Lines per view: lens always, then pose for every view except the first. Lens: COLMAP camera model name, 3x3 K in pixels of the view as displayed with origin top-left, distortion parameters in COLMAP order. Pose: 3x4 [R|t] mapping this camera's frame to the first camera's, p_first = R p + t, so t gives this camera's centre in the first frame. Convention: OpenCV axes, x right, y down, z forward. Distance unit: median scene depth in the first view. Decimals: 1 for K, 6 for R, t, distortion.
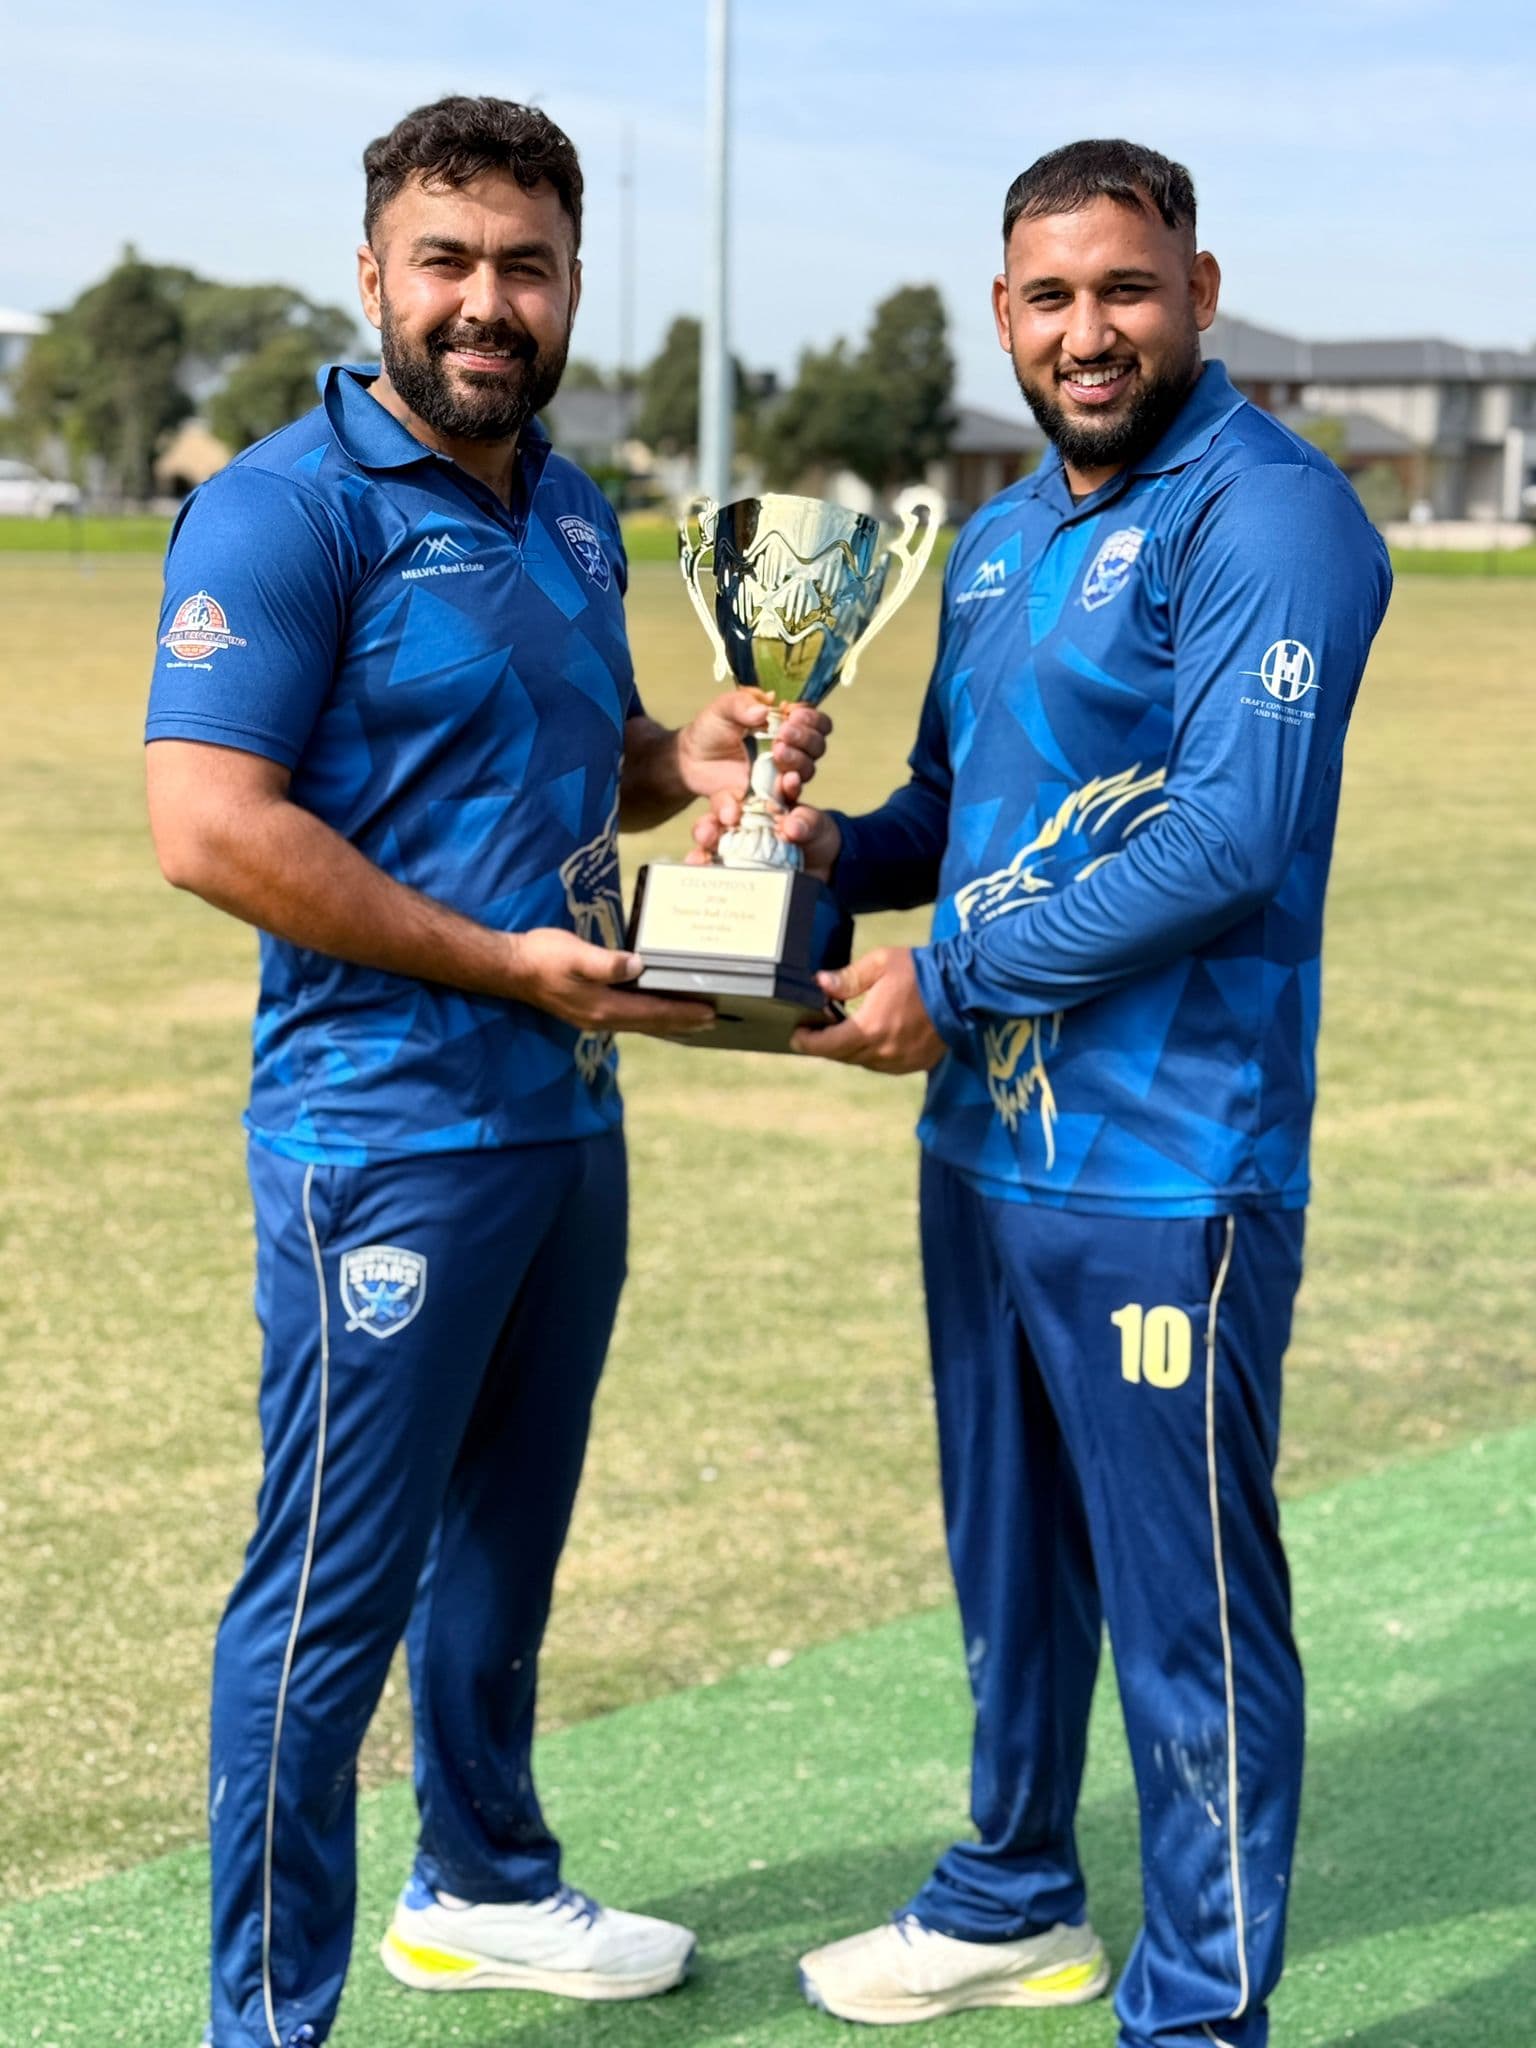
lens RADIAL K [[3464.4, 0, 765.1], [0, 3464.4, 1012.0], [0, 0, 1]] dist [0.136871, 0.000000]
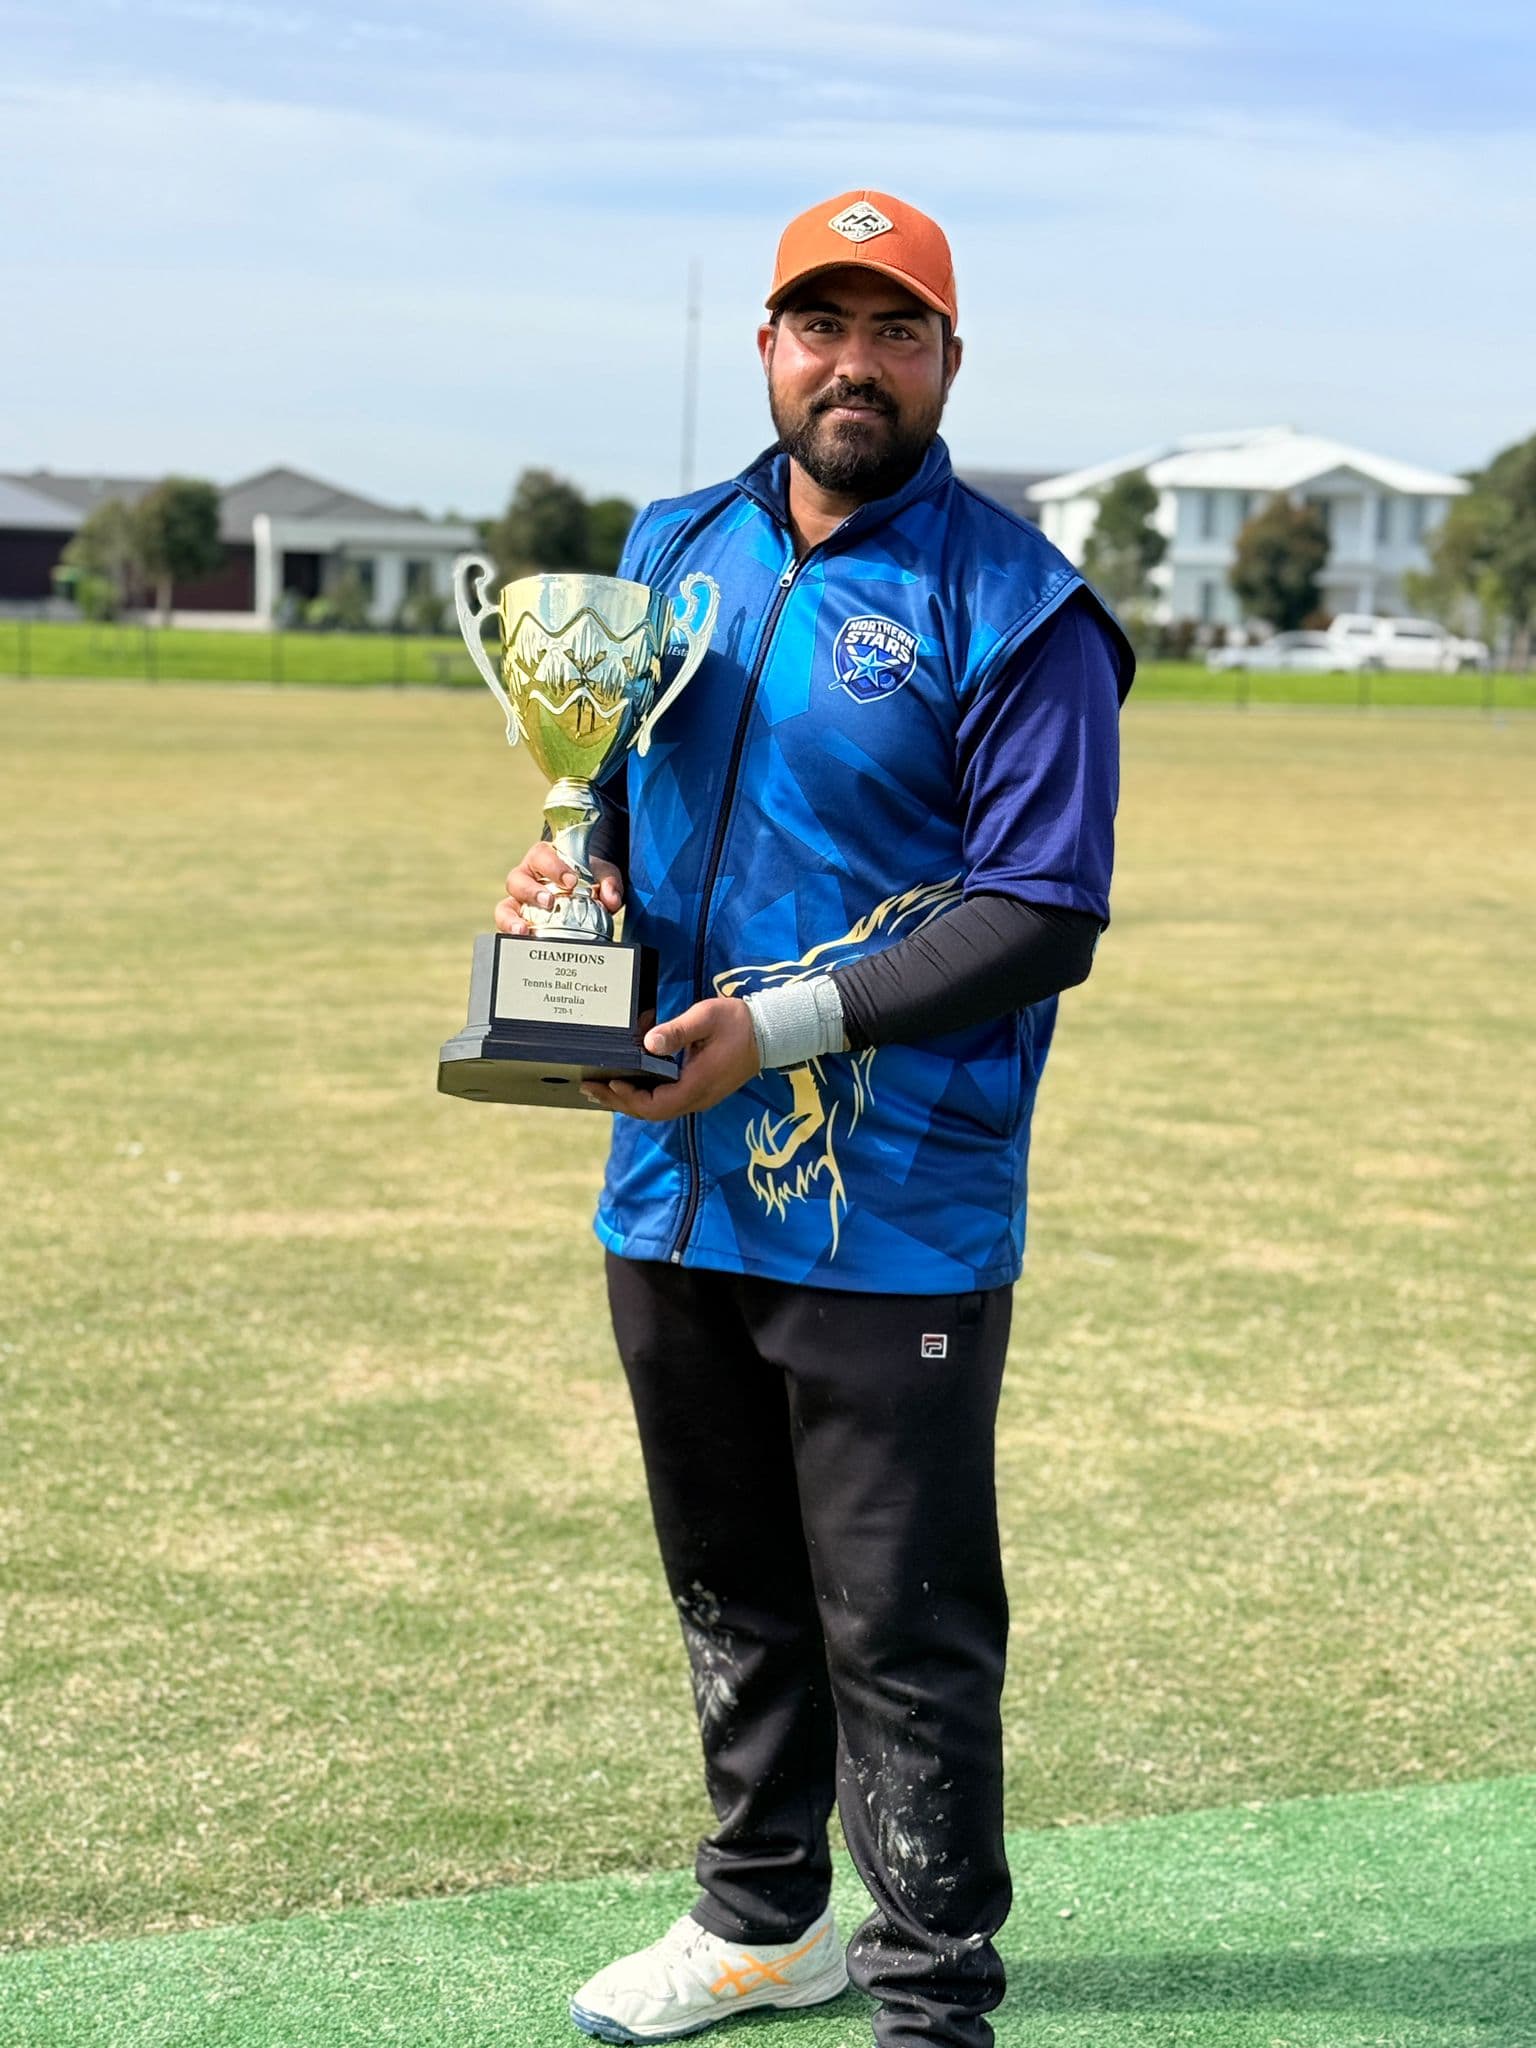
lens RADIAL K [[3464.4, 0, 758.5], [0, 3464.4, 1003.3], [0, 0, 1]] dist [0.136871, 0.000000]
pose [[0.924330, 0.050635, -0.378218, -0.026449], [-0.068177, 0.997123, -0.033123, 0.025066], [0.375453, 0.056402, 0.925124, -0.155694]]
